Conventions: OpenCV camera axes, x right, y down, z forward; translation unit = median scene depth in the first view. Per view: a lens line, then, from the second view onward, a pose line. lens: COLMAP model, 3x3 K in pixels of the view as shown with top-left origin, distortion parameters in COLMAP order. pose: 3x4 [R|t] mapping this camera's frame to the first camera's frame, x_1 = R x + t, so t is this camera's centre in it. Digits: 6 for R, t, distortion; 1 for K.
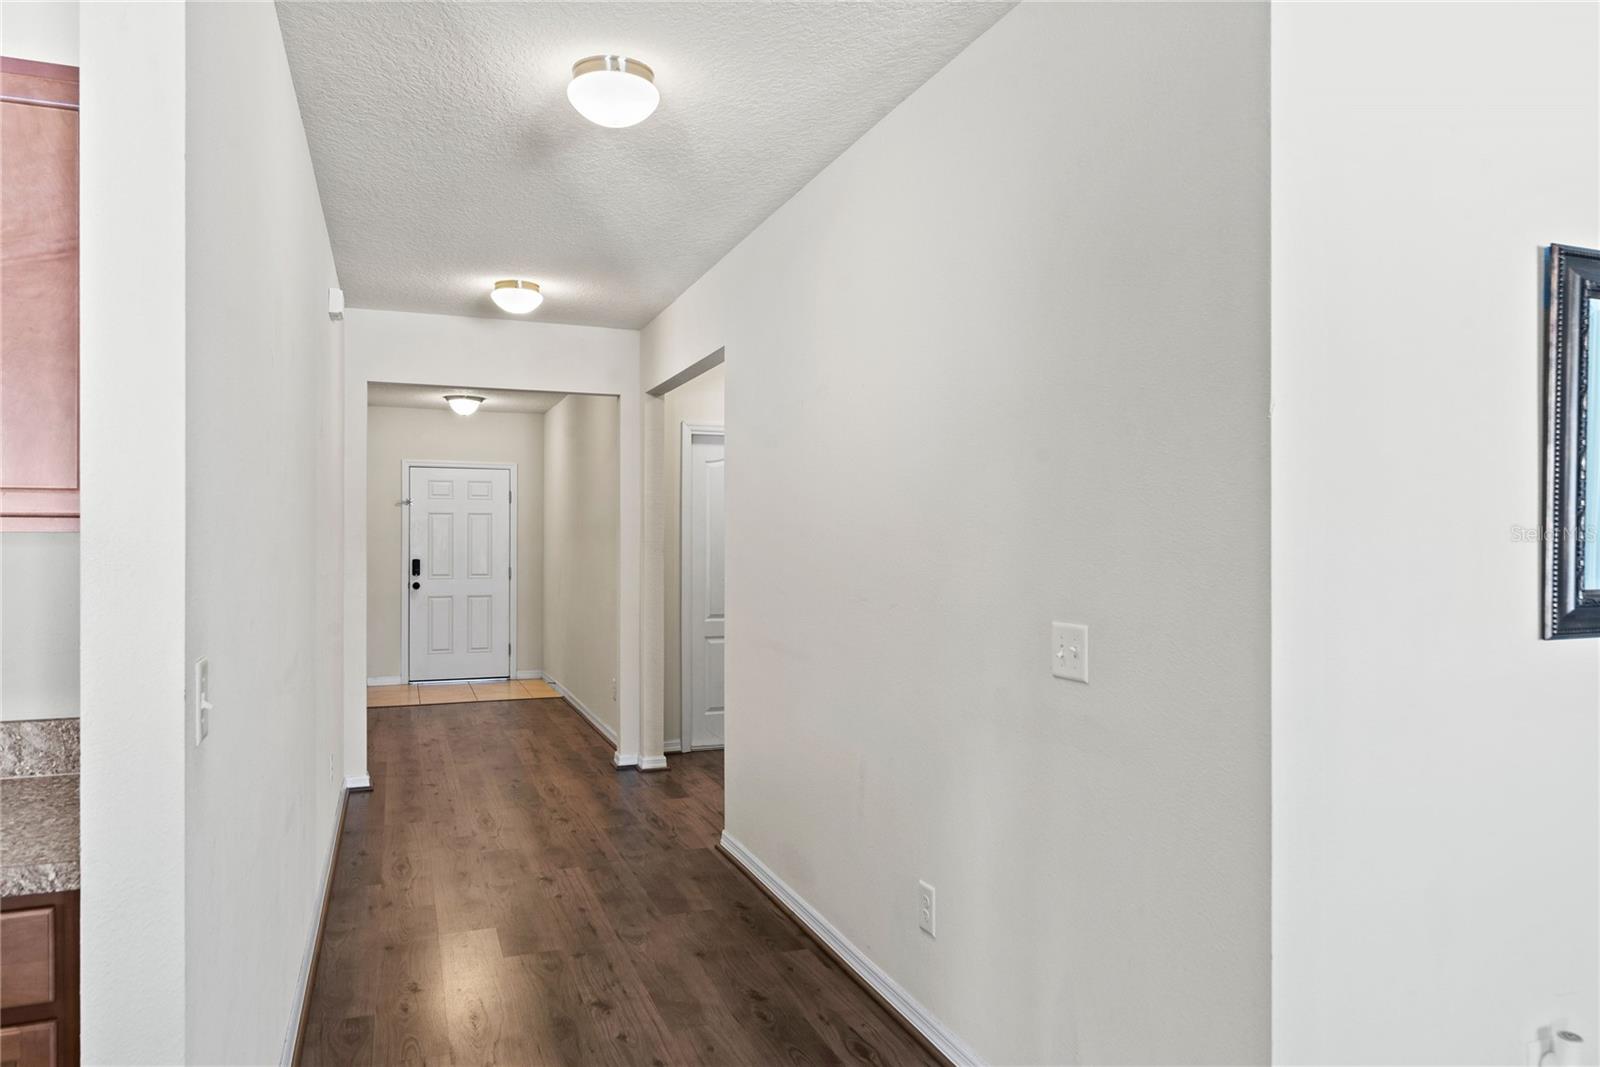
lens RADIAL K [[1117.6, 0, 793.9], [0, 1117.6, 537.4], [0, 0, 1]] dist [0.014604, 0.003049]
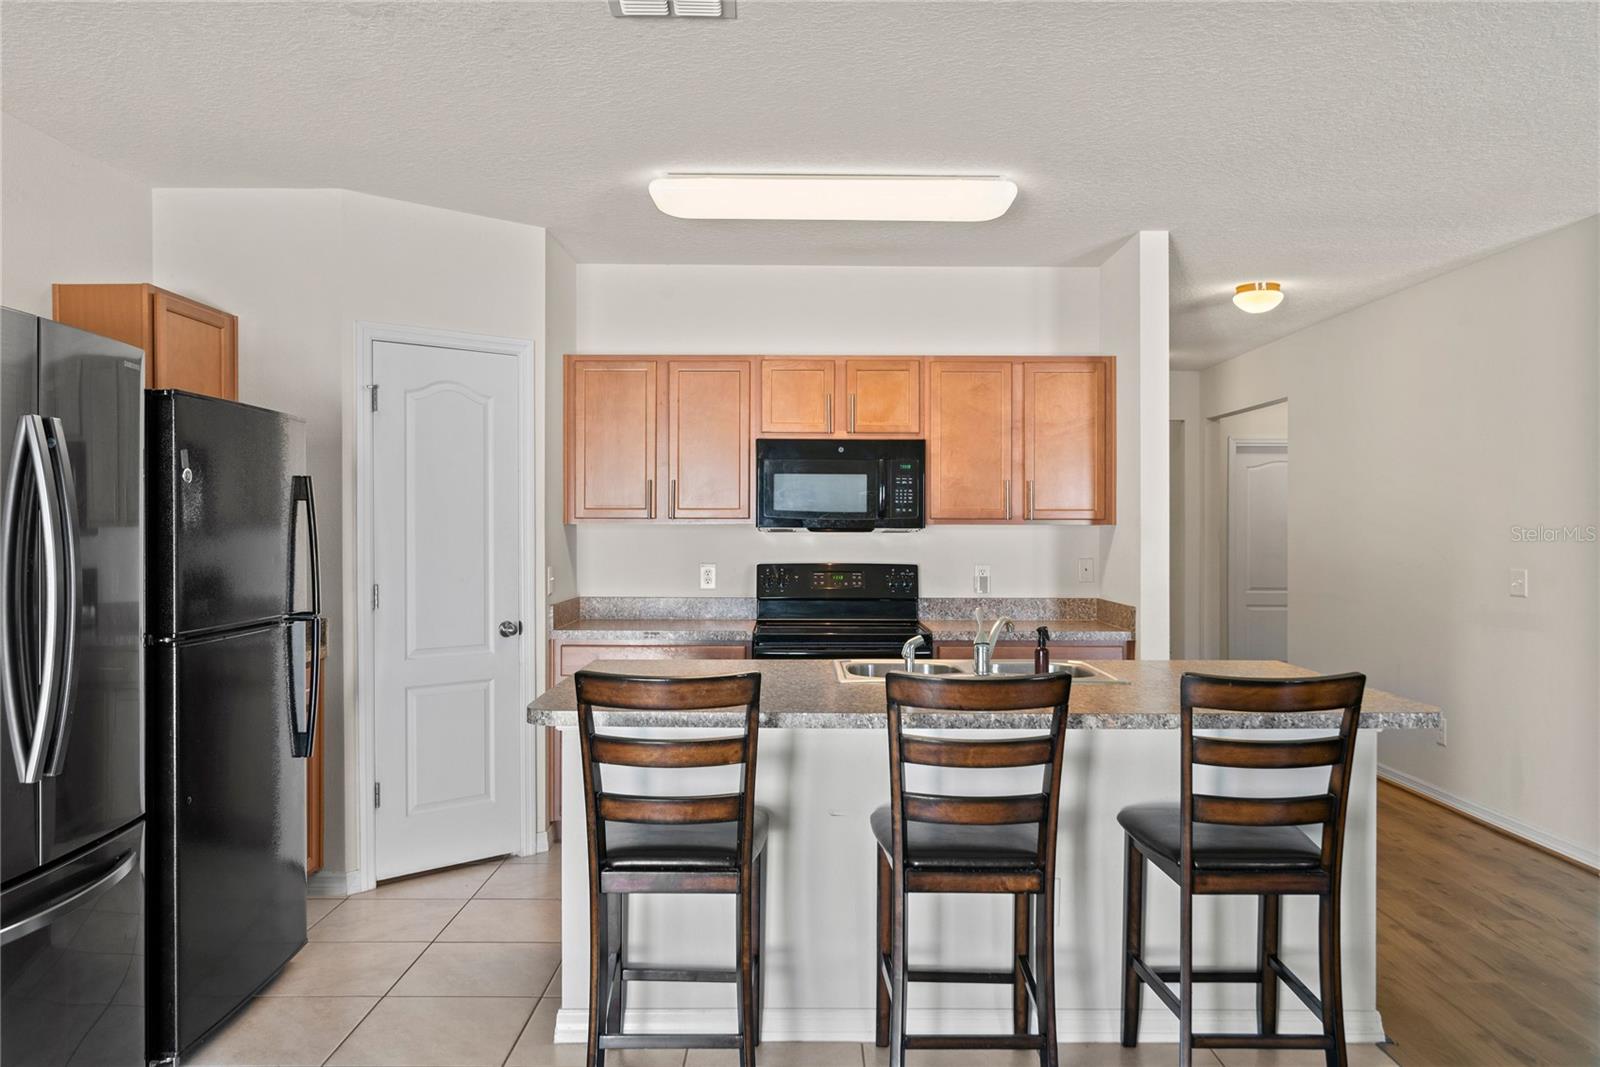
lens RADIAL K [[1223.8, 0, 785.8], [0, 1223.8, 528.4], [0, 0, 1]] dist [-0.002835, 0.008571]
pose [[0.929009, 0.000080, -0.370058, -0.138695], [0.000738, 0.999998, 0.002069, -0.003191], [0.370057, -0.002196, 0.929006, -1.302713]]
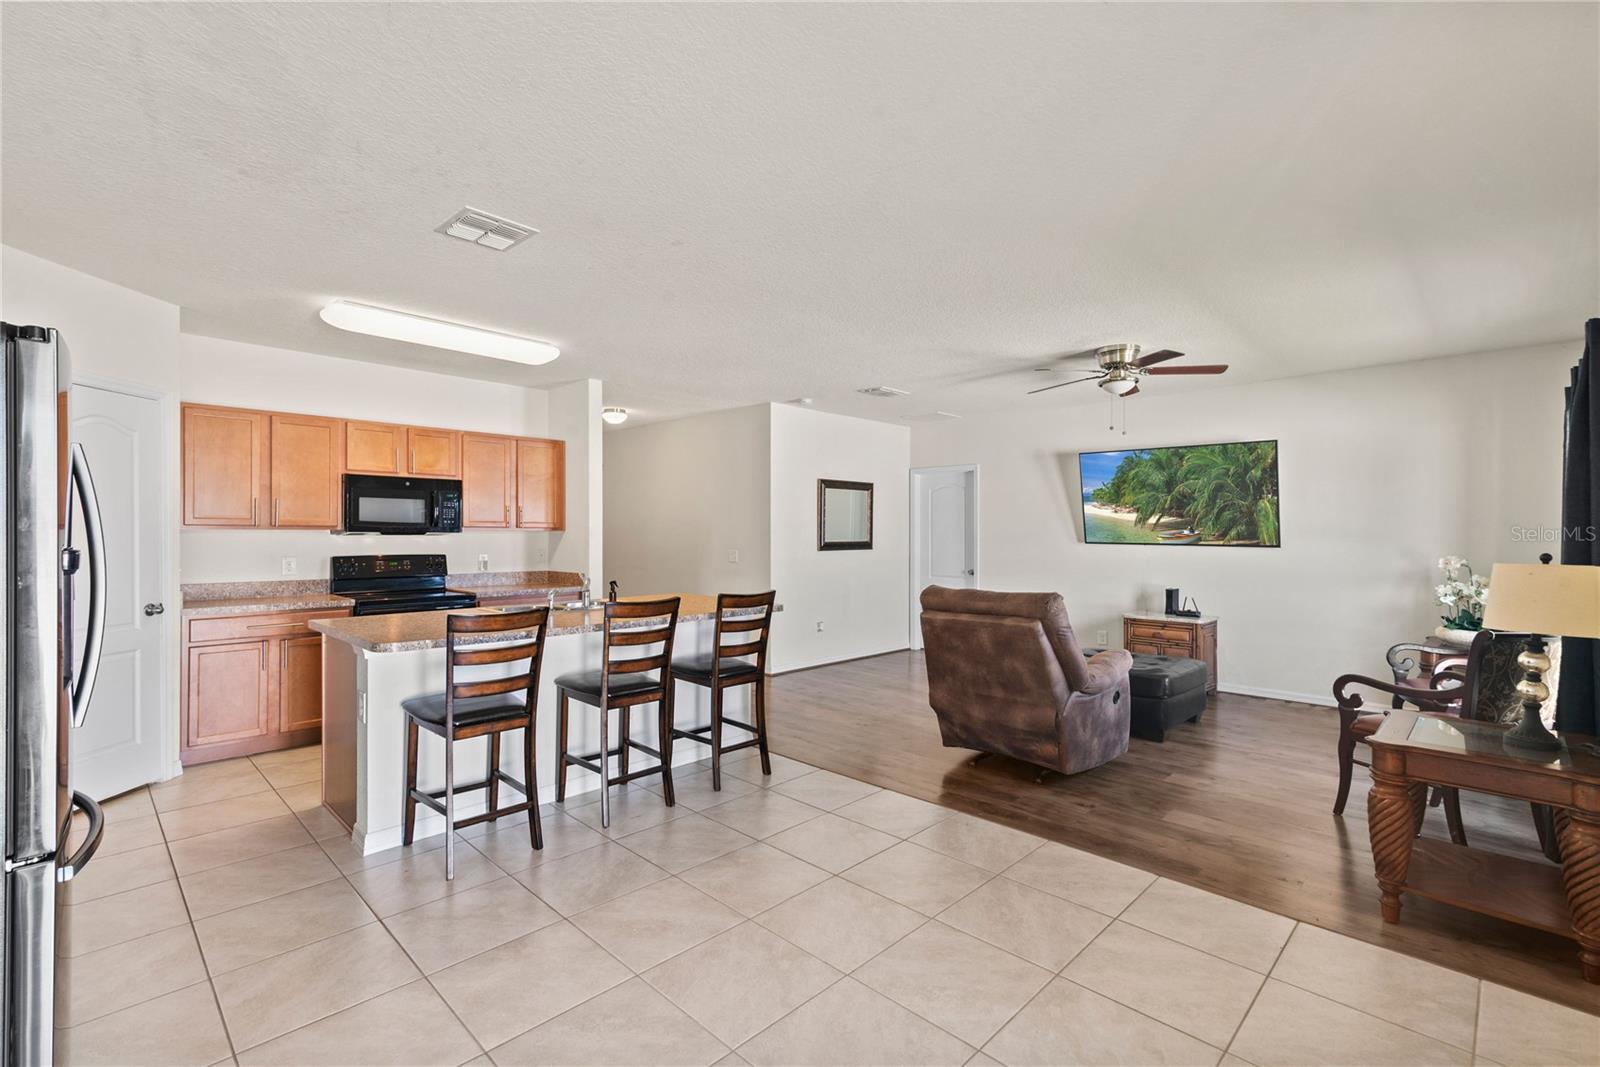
lens RADIAL K [[742.7, 0, 790.0], [0, 742.7, 534.9], [0, 0, 1]] dist [0.007420, 0.004099]
pose [[0.913759, -0.001462, 0.406253, -0.660224], [-0.000672, 0.999987, 0.005110, -0.003483], [-0.406255, -0.004943, 0.913746, -1.605438]]
